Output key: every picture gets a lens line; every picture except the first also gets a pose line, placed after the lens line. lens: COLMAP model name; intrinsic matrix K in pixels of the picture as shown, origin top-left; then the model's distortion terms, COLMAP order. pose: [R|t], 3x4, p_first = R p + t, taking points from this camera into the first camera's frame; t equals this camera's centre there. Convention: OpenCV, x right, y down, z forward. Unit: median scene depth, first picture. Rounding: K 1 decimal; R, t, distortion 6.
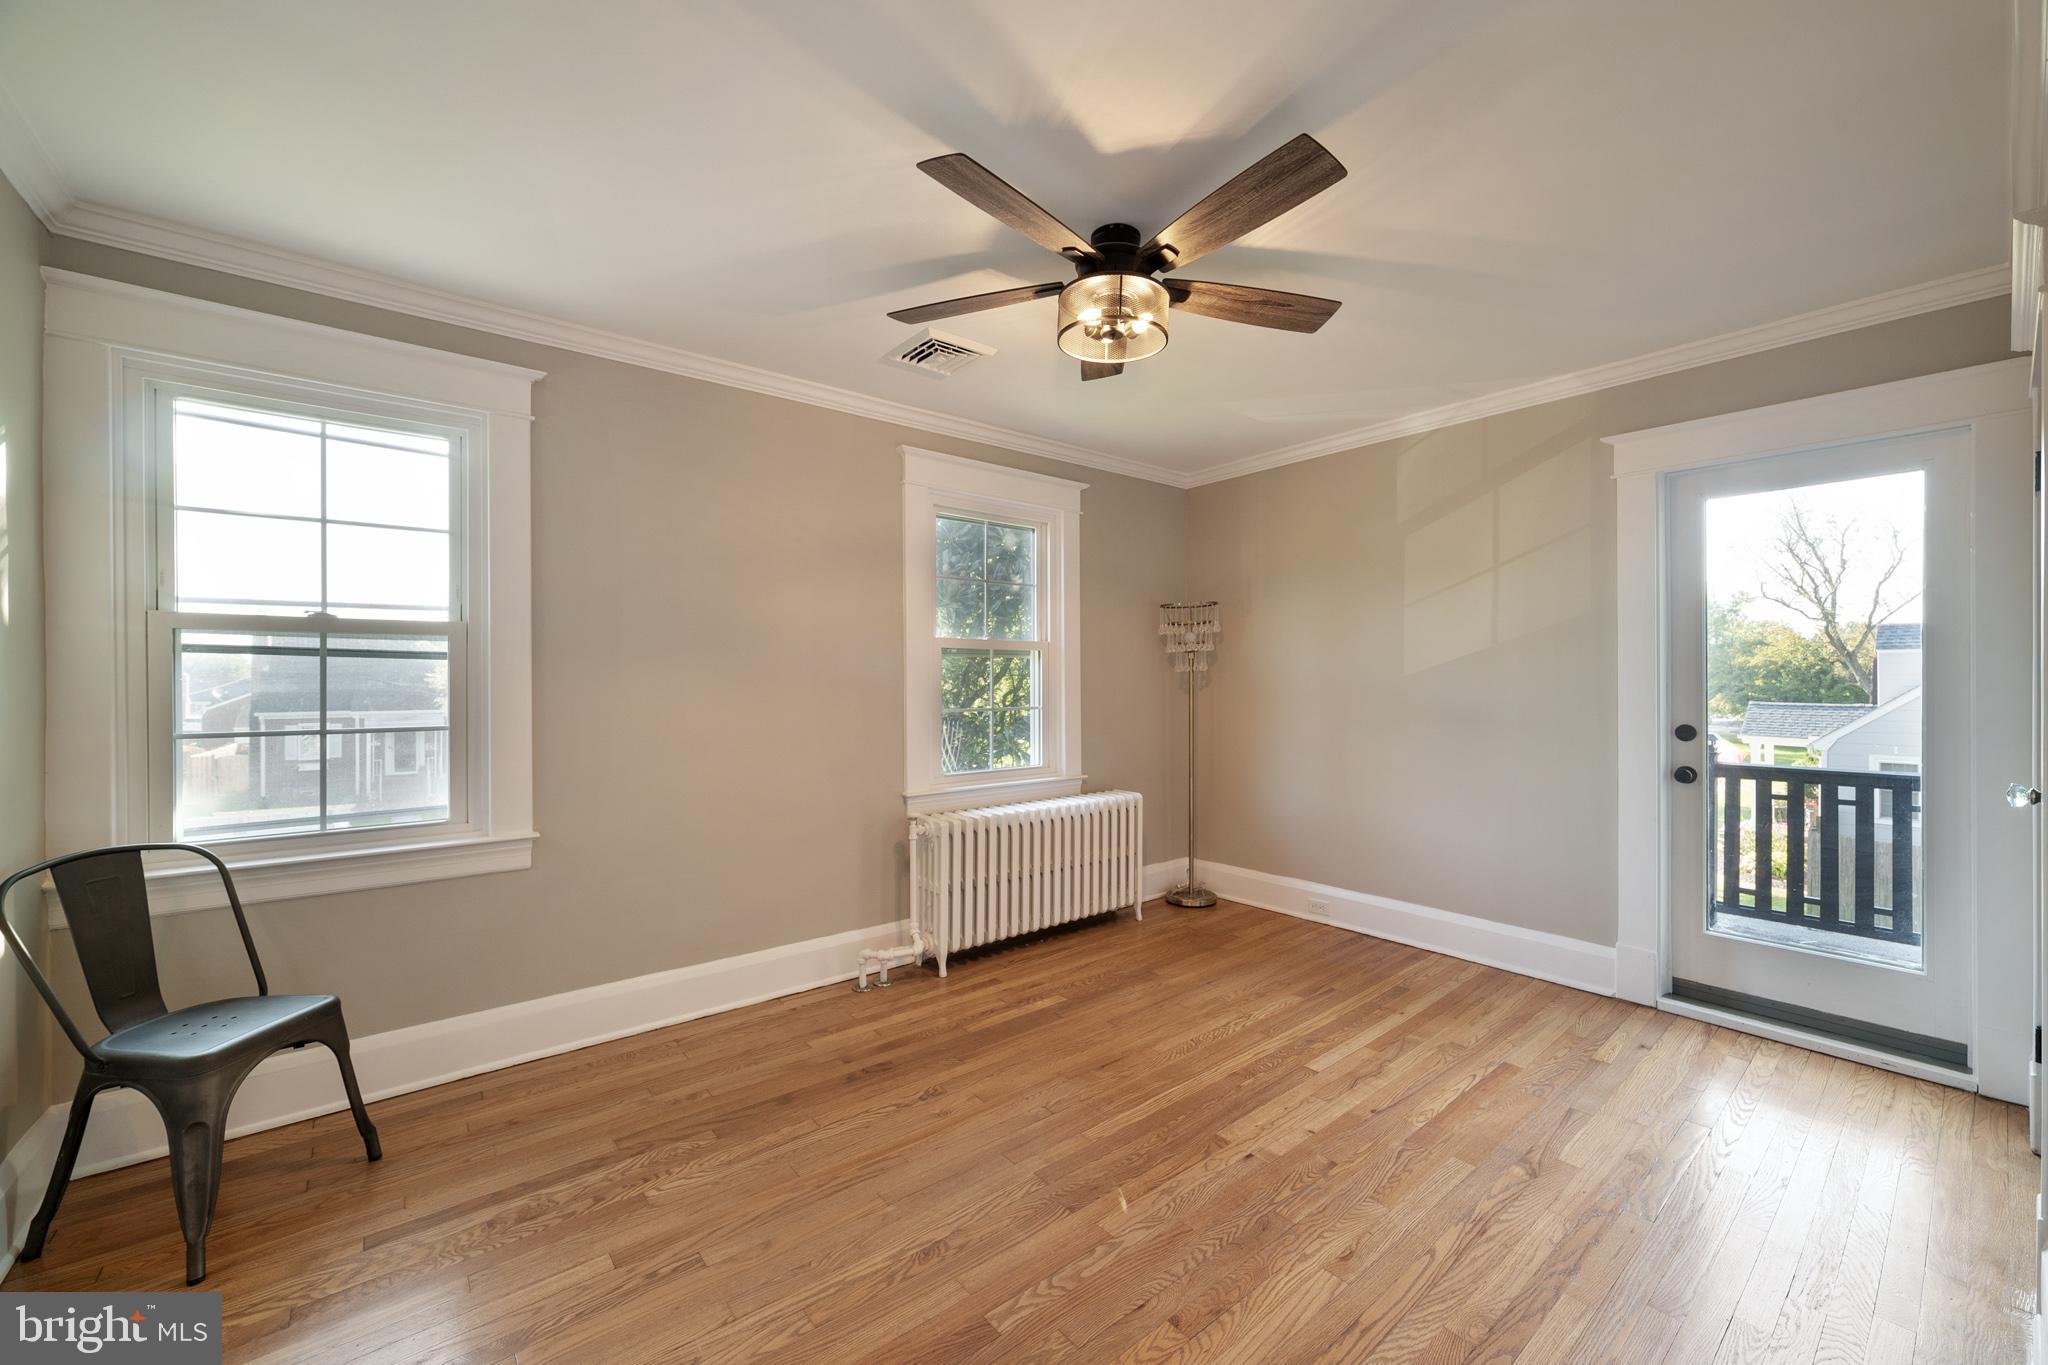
lens RADIAL K [[782.7, 0, 1024.0], [0, 782.7, 682.5], [0, 0, 1]] dist [-0.001685, -0.000101]
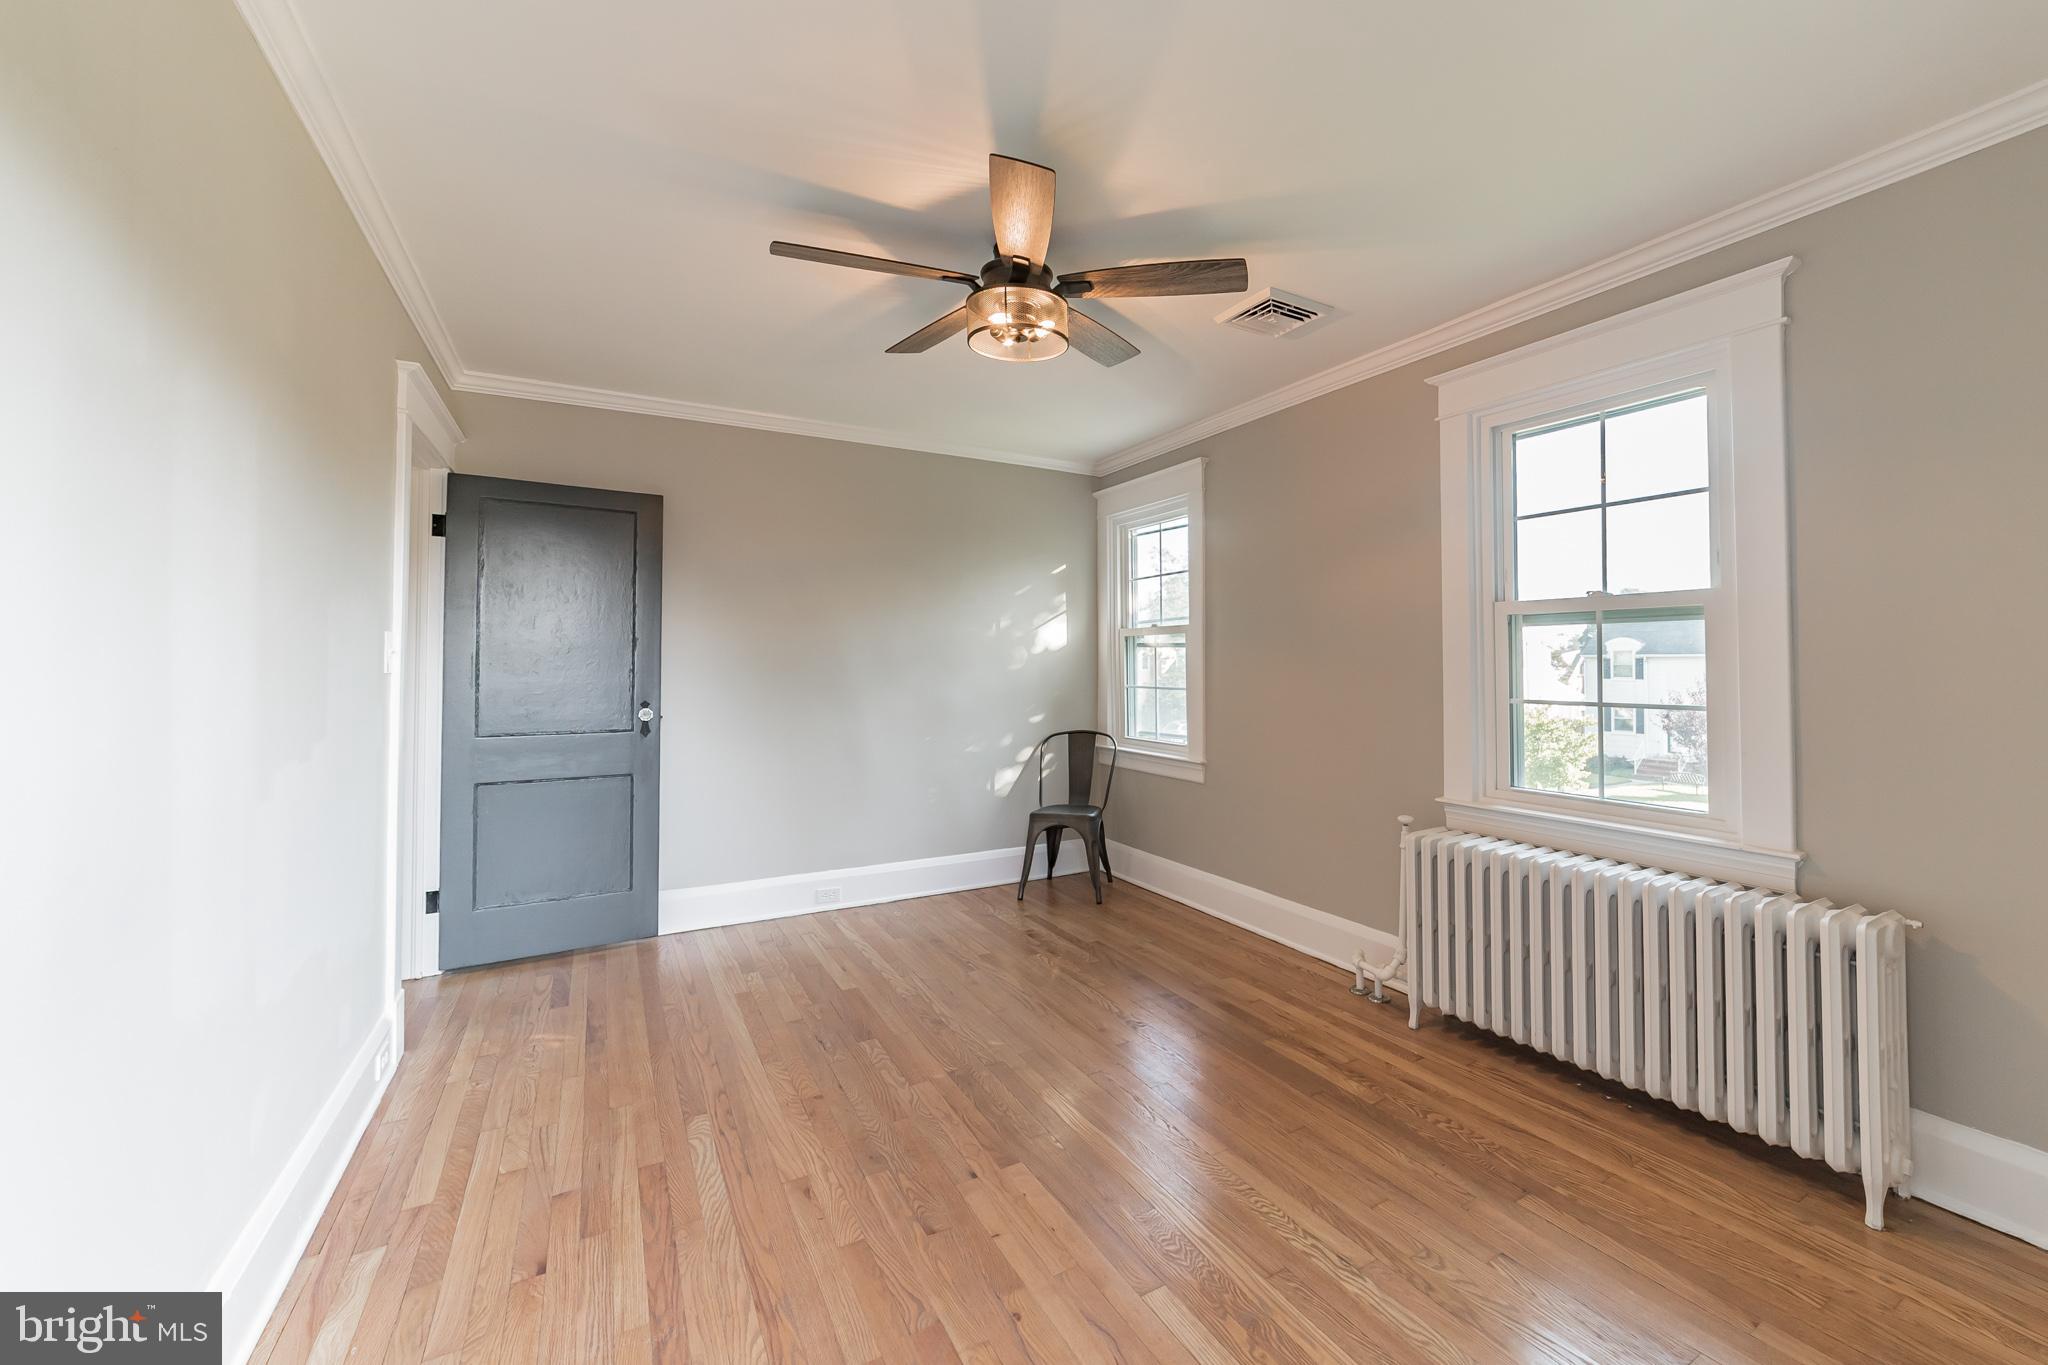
lens RADIAL K [[832.3, 0, 1021.1], [0, 832.3, 657.9], [0, 0, 1]] dist [0.000675, 0.000121]
pose [[-0.183081, -0.007666, -0.983068, 0.964190], [-0.001696, 0.999971, -0.007482, 0.035917], [0.983096, 0.000297, -0.183089, 0.994169]]
